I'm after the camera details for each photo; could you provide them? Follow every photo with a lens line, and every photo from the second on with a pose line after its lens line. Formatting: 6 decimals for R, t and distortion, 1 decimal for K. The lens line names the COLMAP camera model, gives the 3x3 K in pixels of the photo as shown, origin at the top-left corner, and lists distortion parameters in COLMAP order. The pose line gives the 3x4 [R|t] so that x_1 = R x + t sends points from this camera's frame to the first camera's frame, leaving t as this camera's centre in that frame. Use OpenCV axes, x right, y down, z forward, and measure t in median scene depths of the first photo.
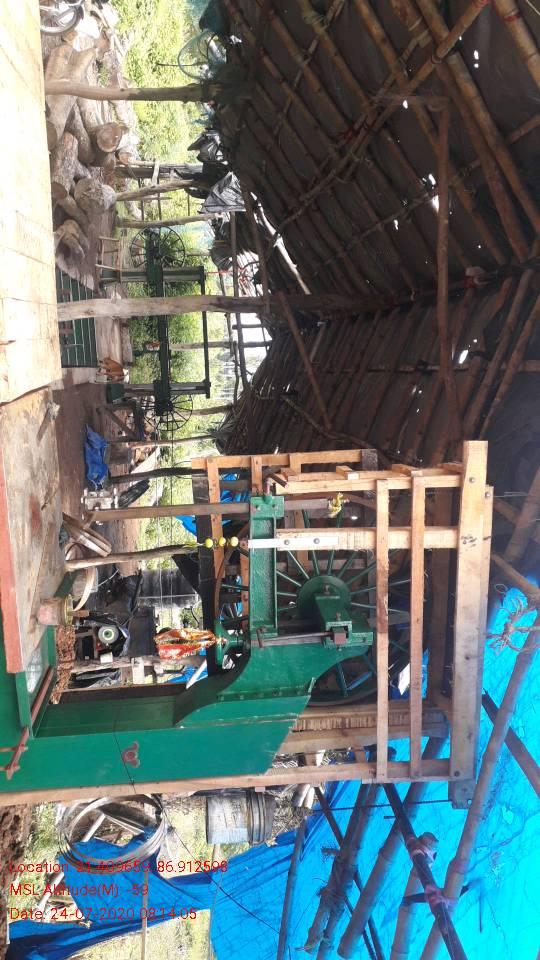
lens RADIAL K [[758.4, 0, 270.0], [0, 758.4, 480.0], [0, 0, 1]] dist [0.155457, -0.370669]
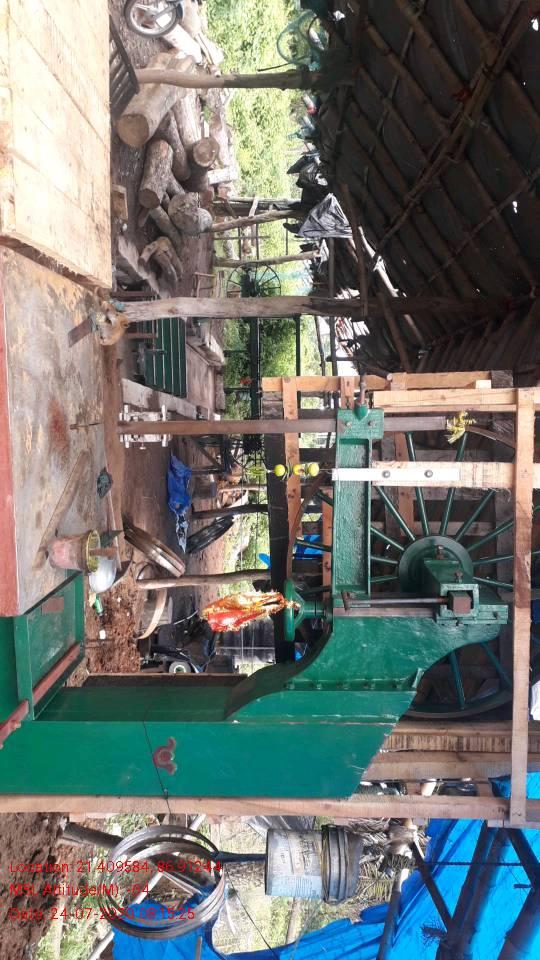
lens RADIAL K [[761.6, 0, 266.4], [0, 761.6, 480.5], [0, 0, 1]] dist [0.065678, -0.114553]
pose [[0.991593, 0.024865, -0.126986, 0.000317], [-0.036975, 0.994893, -0.093917, 0.076722], [0.124002, 0.097822, 0.987448, 0.126742]]
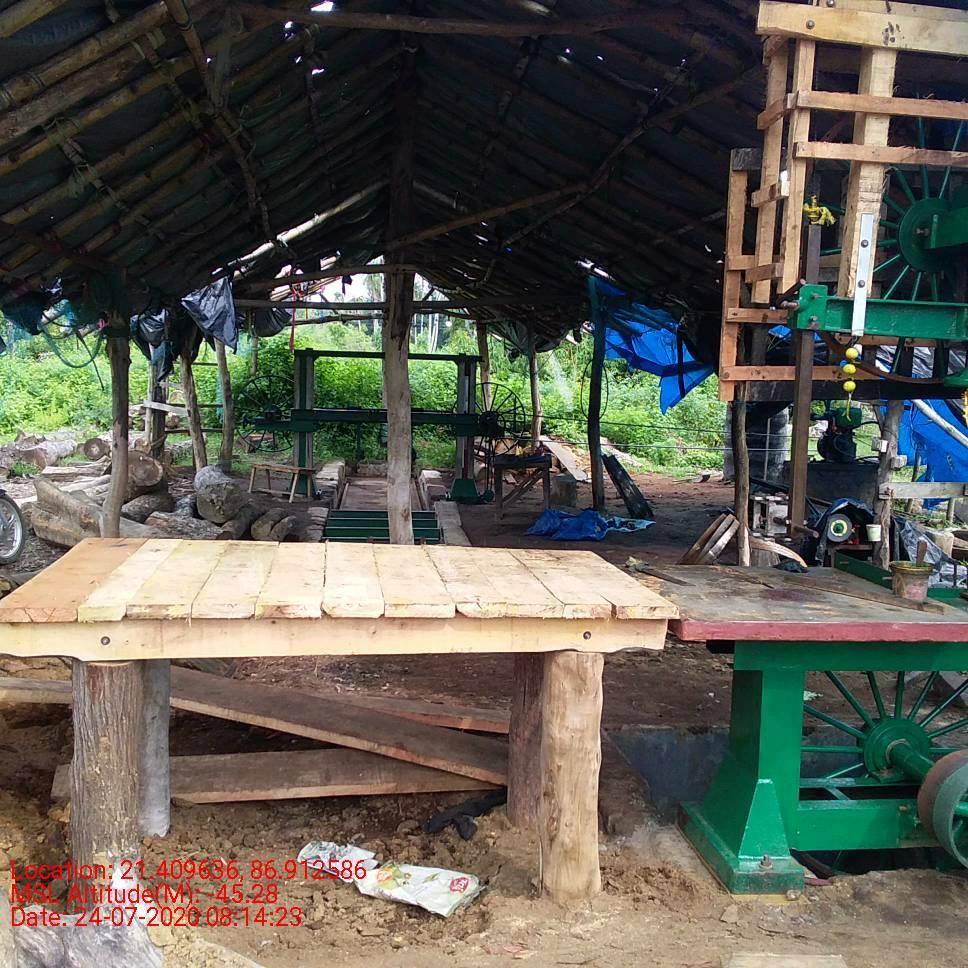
lens RADIAL K [[1182.6, 0, 484.0], [0, 1182.6, 484.0], [0, 0, 1]] dist [0.029398, -0.029053]
pose [[0.071865, -0.980050, -0.185304, 0.009026], [0.995745, 0.081240, -0.043496, -0.107847], [0.057683, -0.181390, 0.981718, -0.107781]]
